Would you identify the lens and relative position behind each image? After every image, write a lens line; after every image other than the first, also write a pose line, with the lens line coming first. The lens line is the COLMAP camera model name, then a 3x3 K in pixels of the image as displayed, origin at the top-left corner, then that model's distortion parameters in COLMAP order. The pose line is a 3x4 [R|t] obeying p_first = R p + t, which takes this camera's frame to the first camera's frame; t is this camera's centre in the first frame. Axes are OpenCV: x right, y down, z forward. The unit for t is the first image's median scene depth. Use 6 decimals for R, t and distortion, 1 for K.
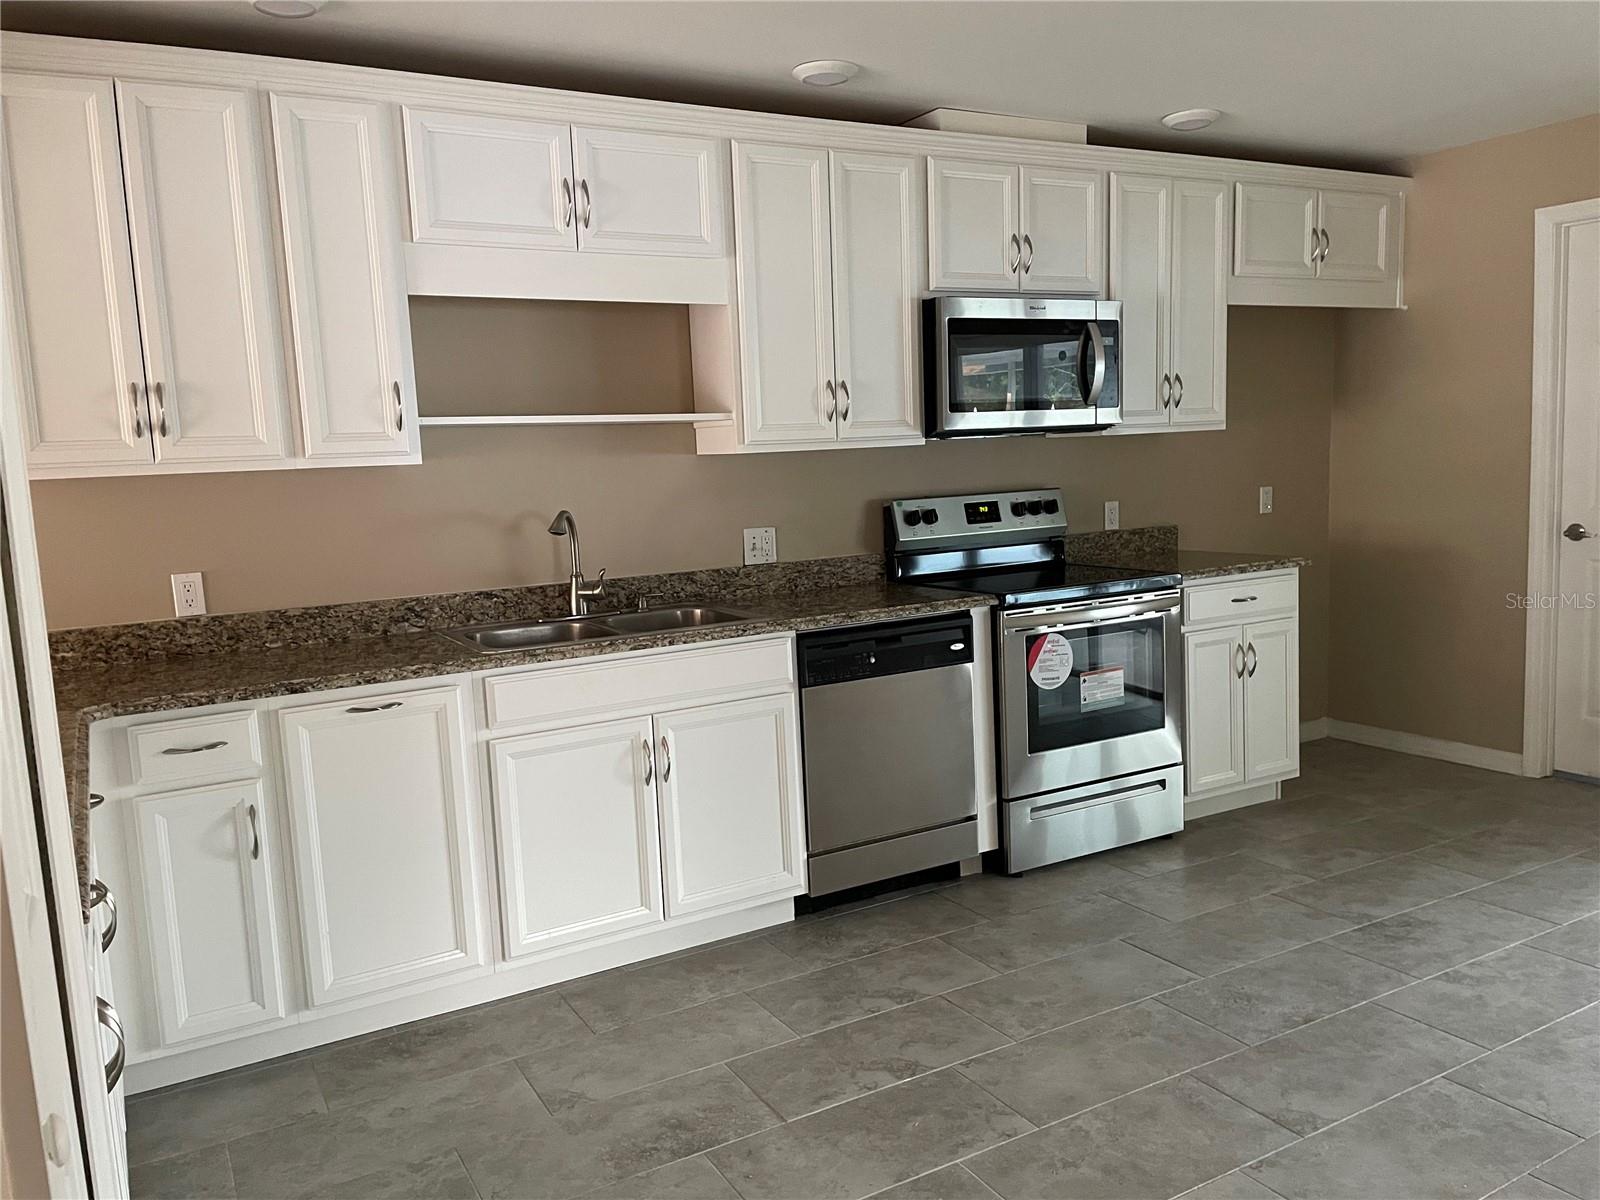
lens RADIAL K [[1204.2, 0, 793.8], [0, 1204.2, 609.5], [0, 0, 1]] dist [0.088649, -0.094811]
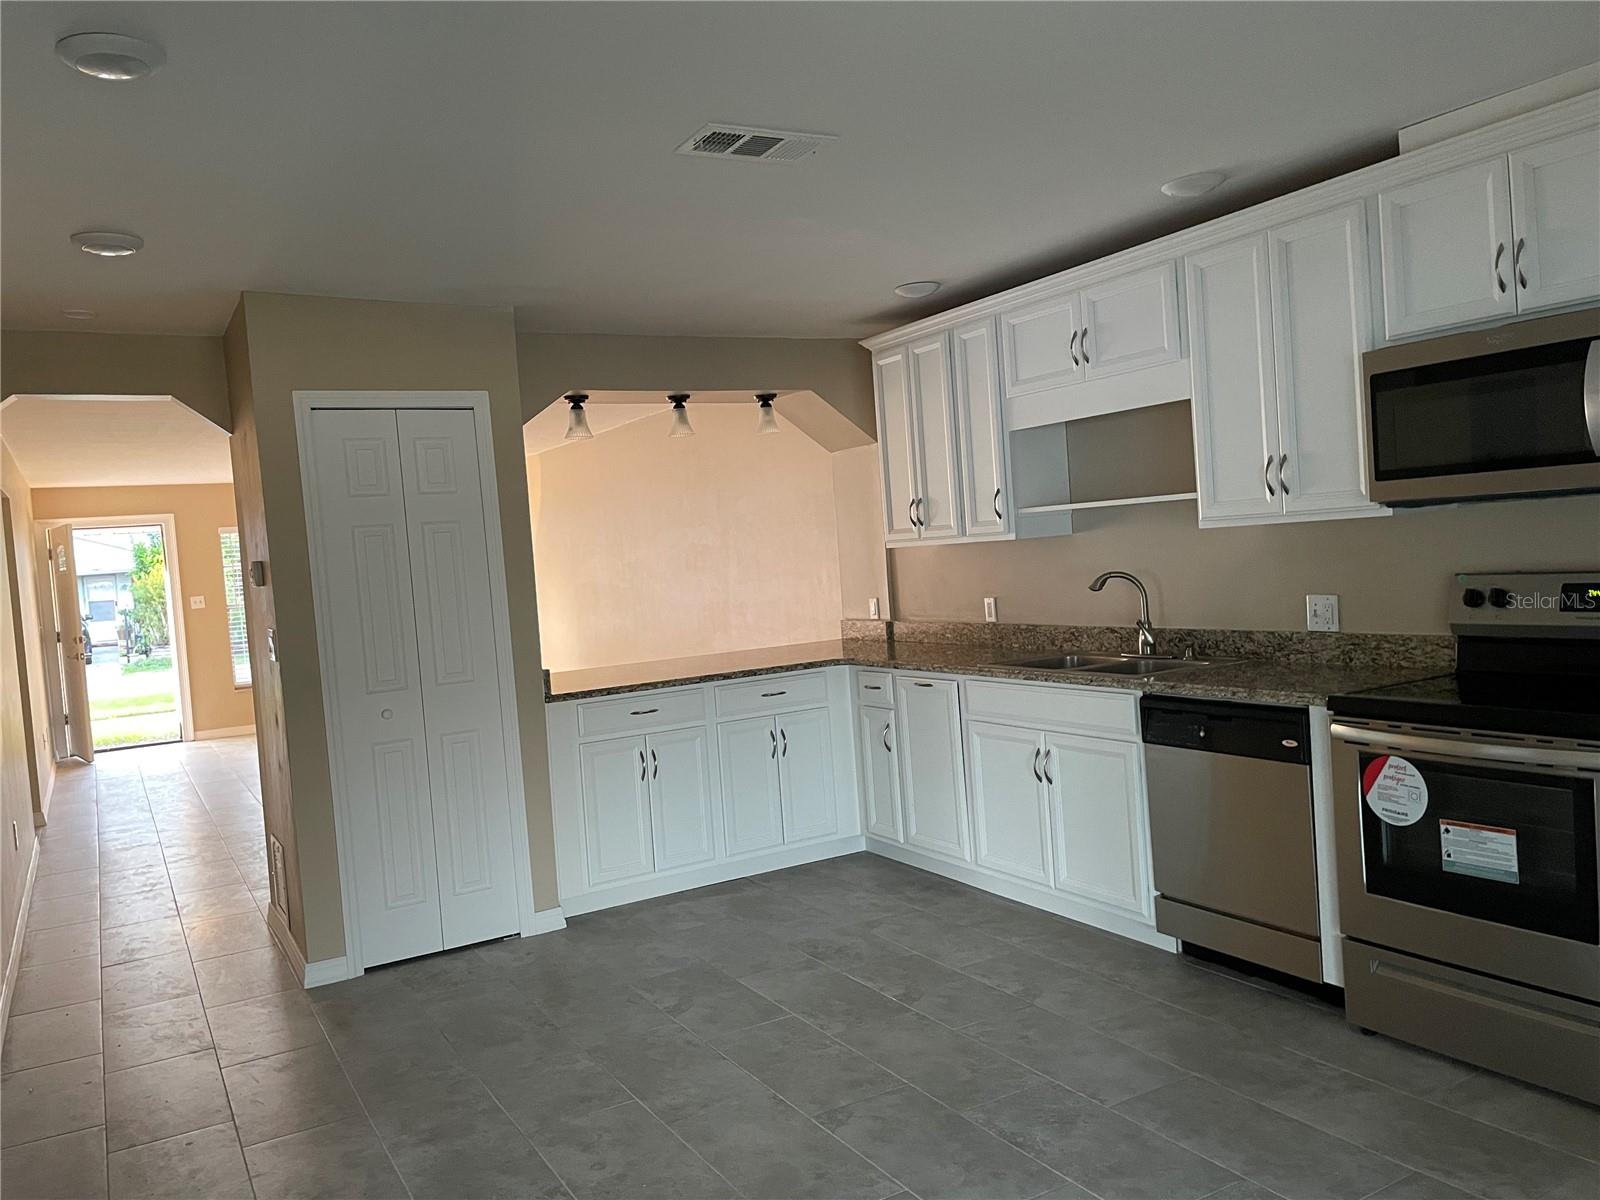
lens RADIAL K [[1204.2, 0, 793.8], [0, 1204.2, 609.5], [0, 0, 1]] dist [0.088649, -0.094811]
pose [[0.018438, 0.094374, -0.995366, 1.100749], [-0.056334, 0.994052, 0.093206, -0.143272], [0.998242, 0.054354, 0.023645, 0.625427]]
